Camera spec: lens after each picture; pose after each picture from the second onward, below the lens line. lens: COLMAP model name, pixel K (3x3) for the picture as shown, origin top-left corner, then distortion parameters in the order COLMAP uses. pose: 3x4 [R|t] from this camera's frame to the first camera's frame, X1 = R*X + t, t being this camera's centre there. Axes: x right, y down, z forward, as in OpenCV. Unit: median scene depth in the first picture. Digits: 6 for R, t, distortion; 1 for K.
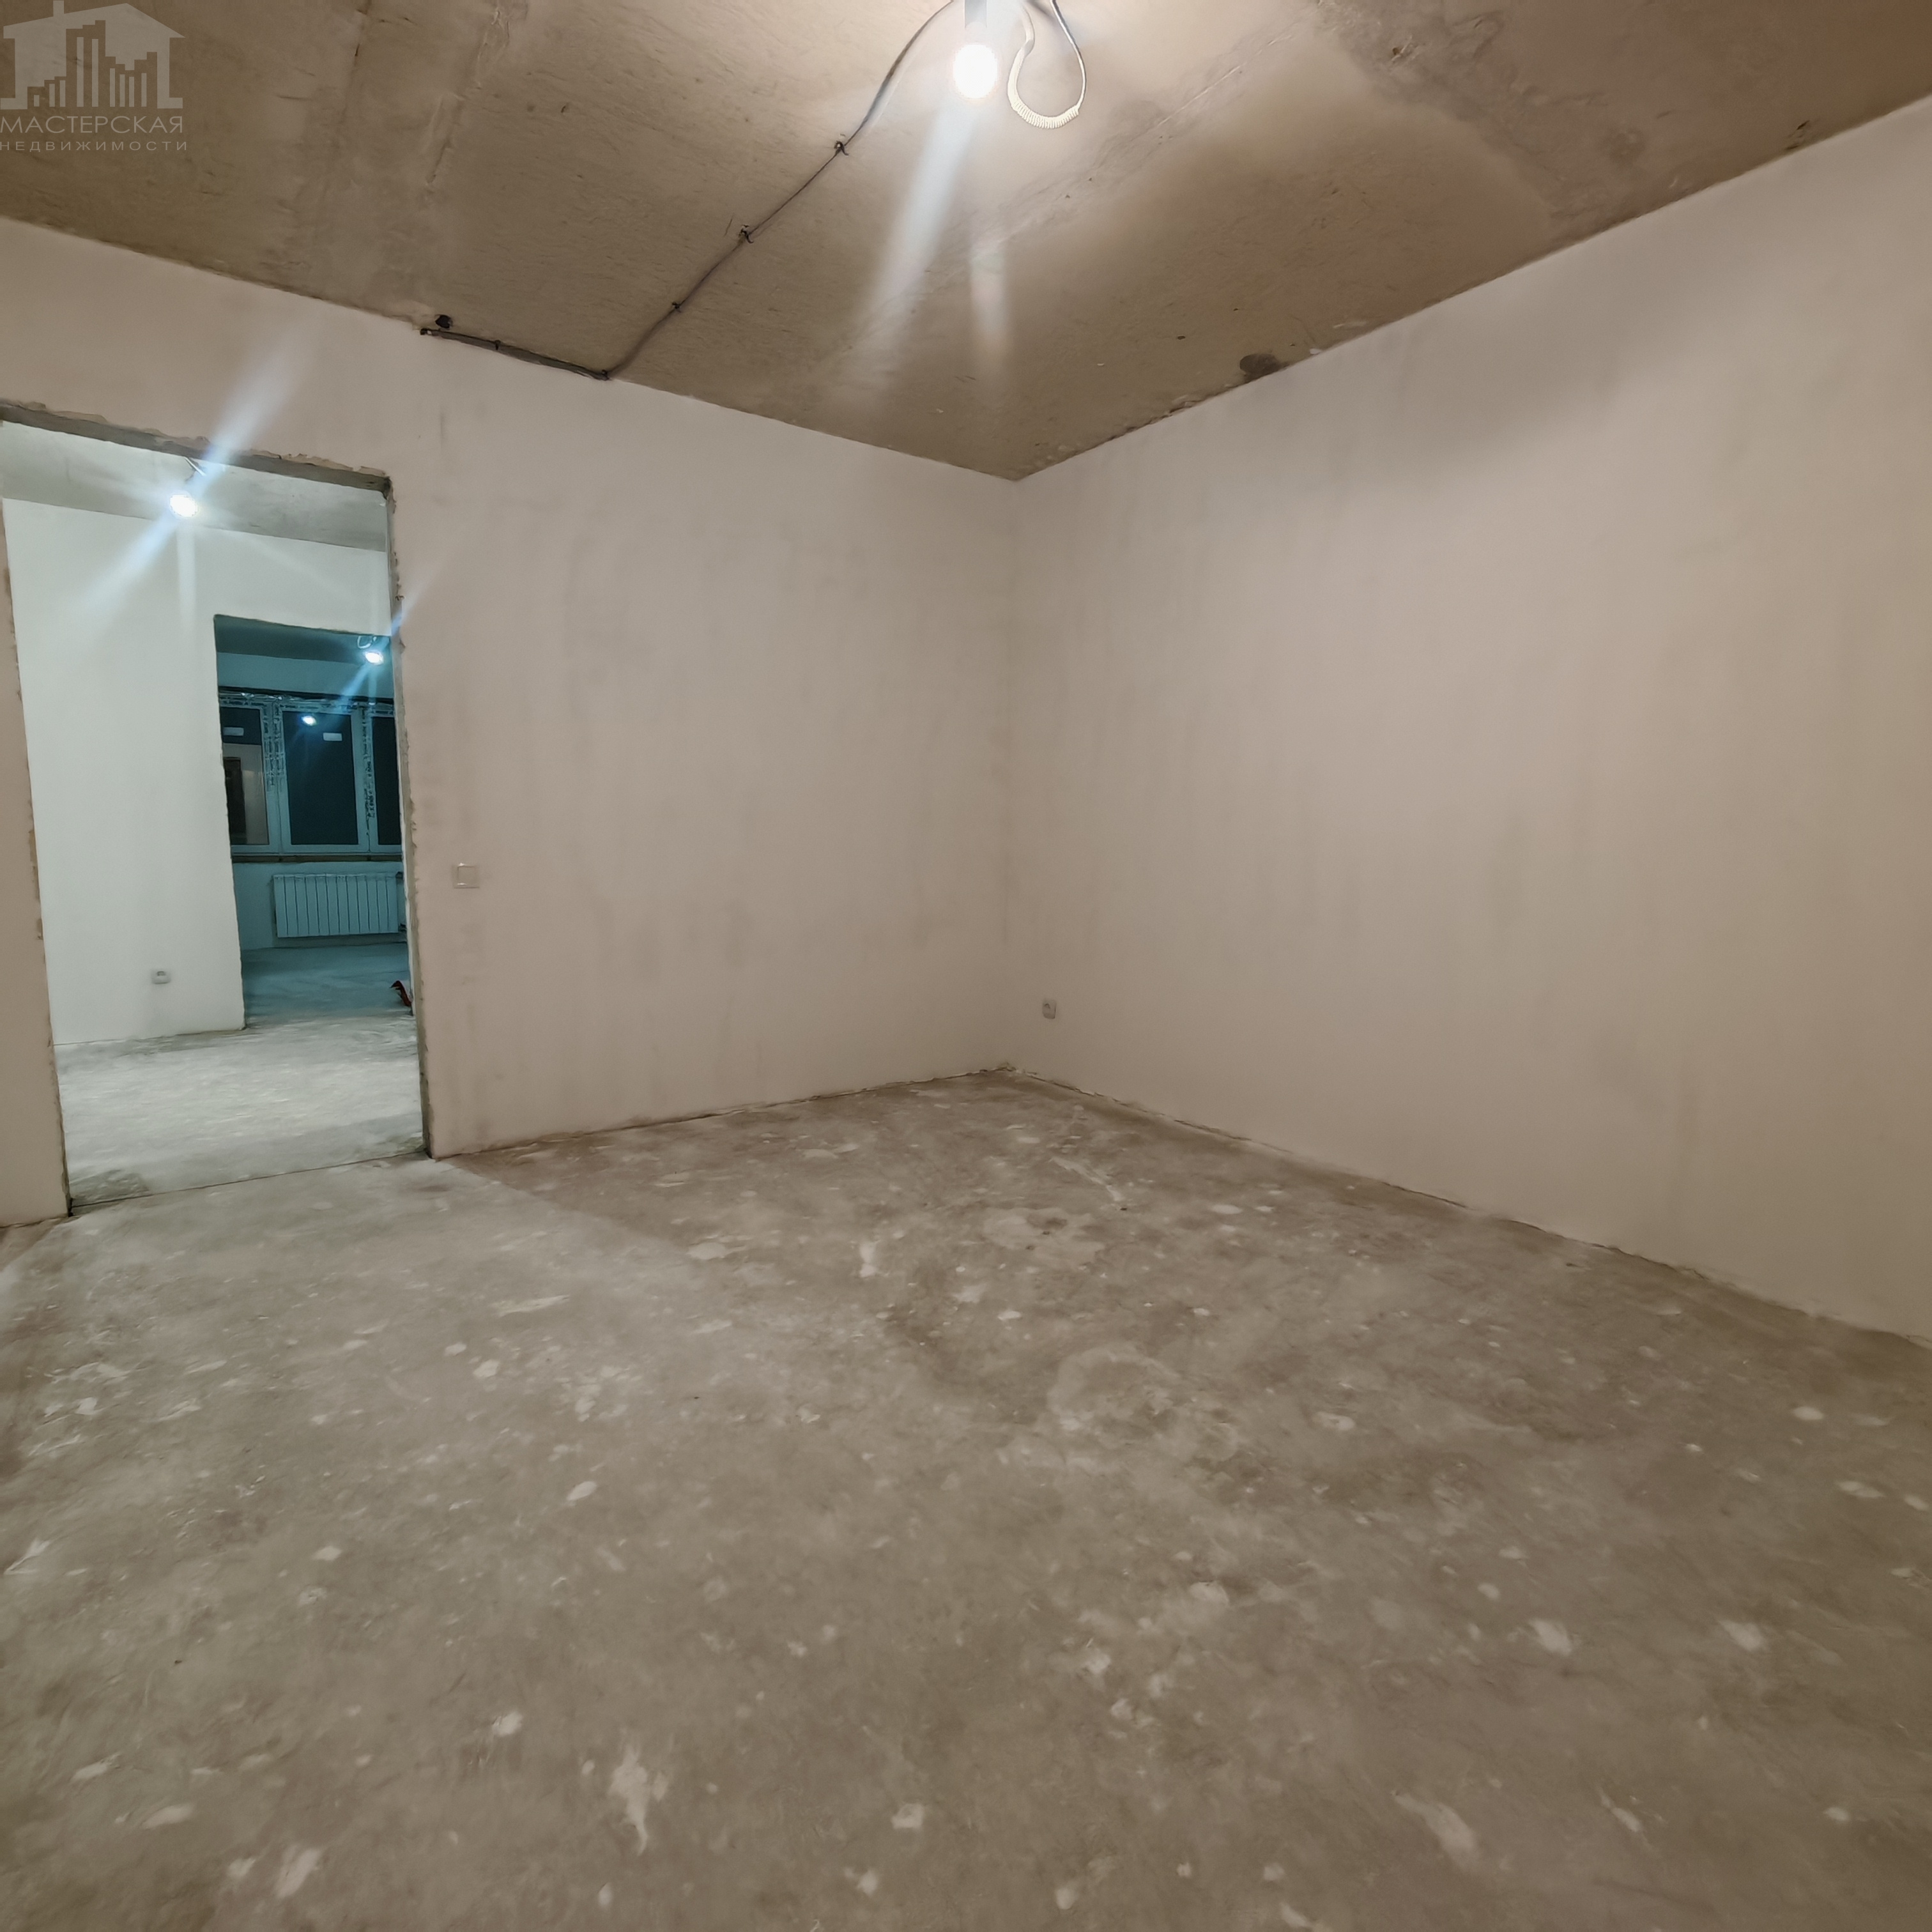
lens RADIAL K [[1065.0, 0, 967.3], [0, 1065.0, 963.2], [0, 0, 1]] dist [-0.002950, 0.000725]
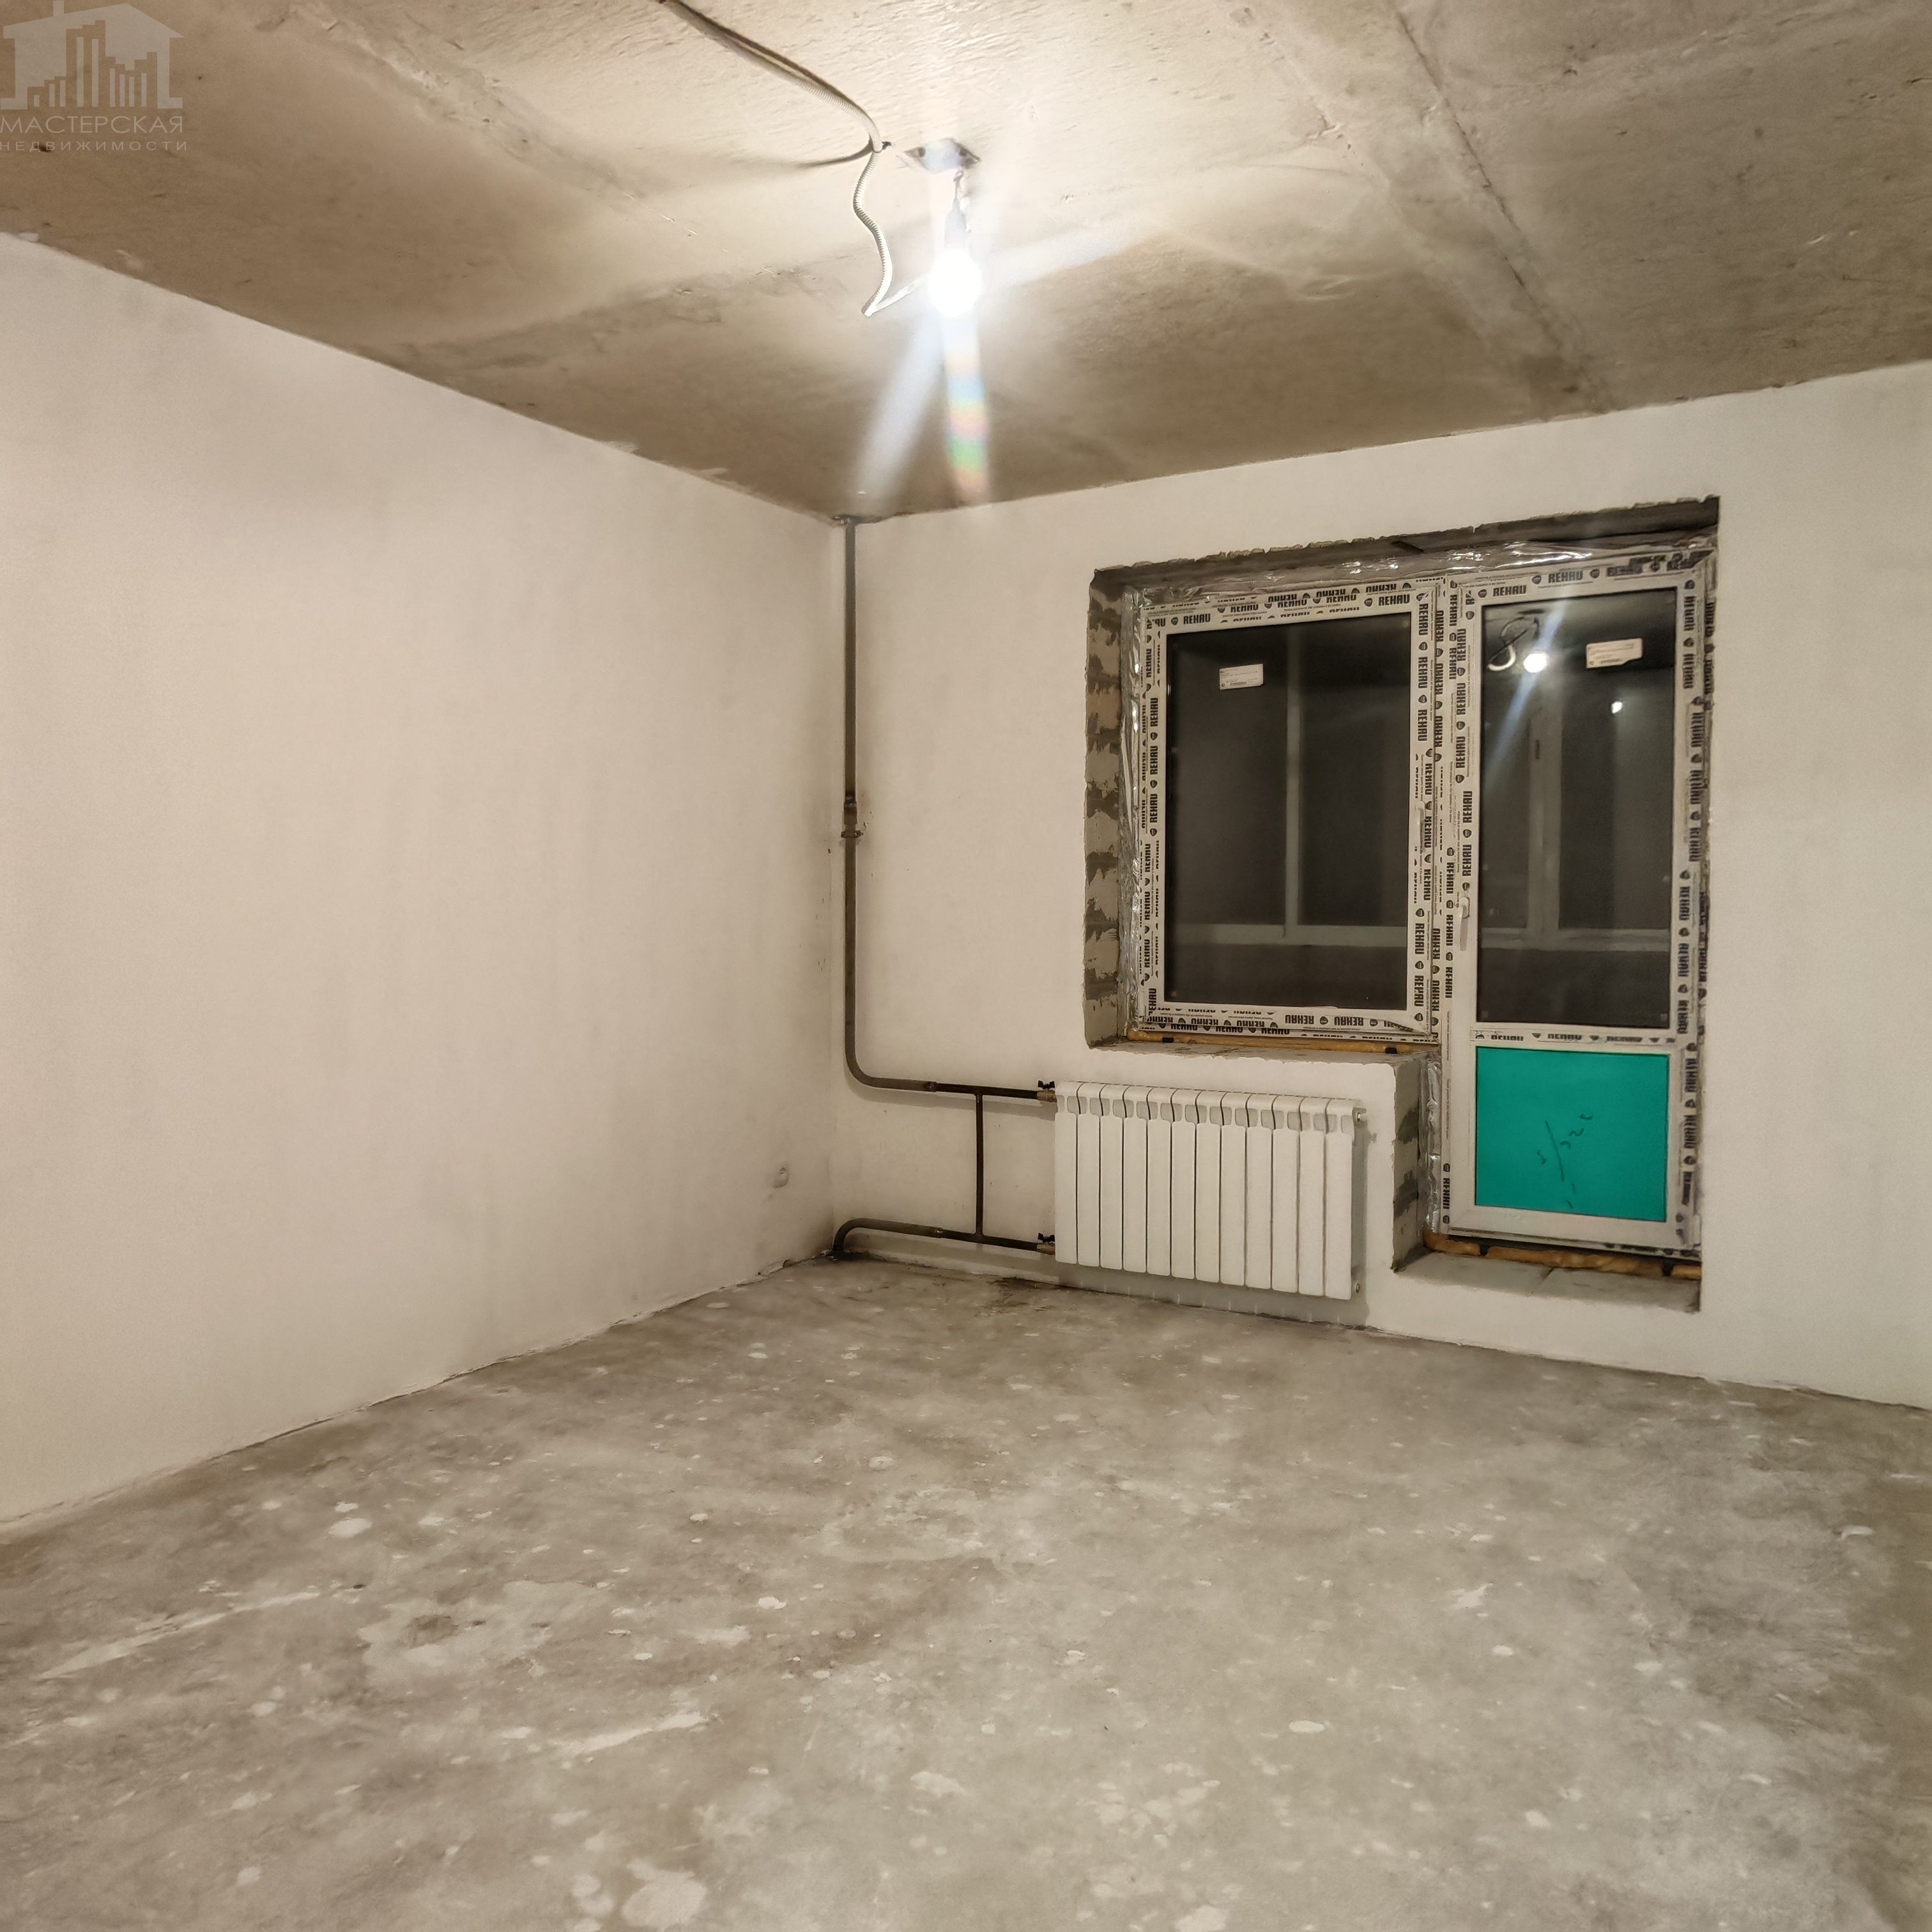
lens RADIAL K [[1535.3, 0, 967.3], [0, 1535.3, 963.9], [0, 0, 1]] dist [0.002175, -0.001113]
pose [[-0.390818, -0.047720, 0.919230, -1.089418], [0.103629, 0.990025, 0.095454, -0.251018], [-0.914616, 0.132564, -0.381974, 1.266780]]
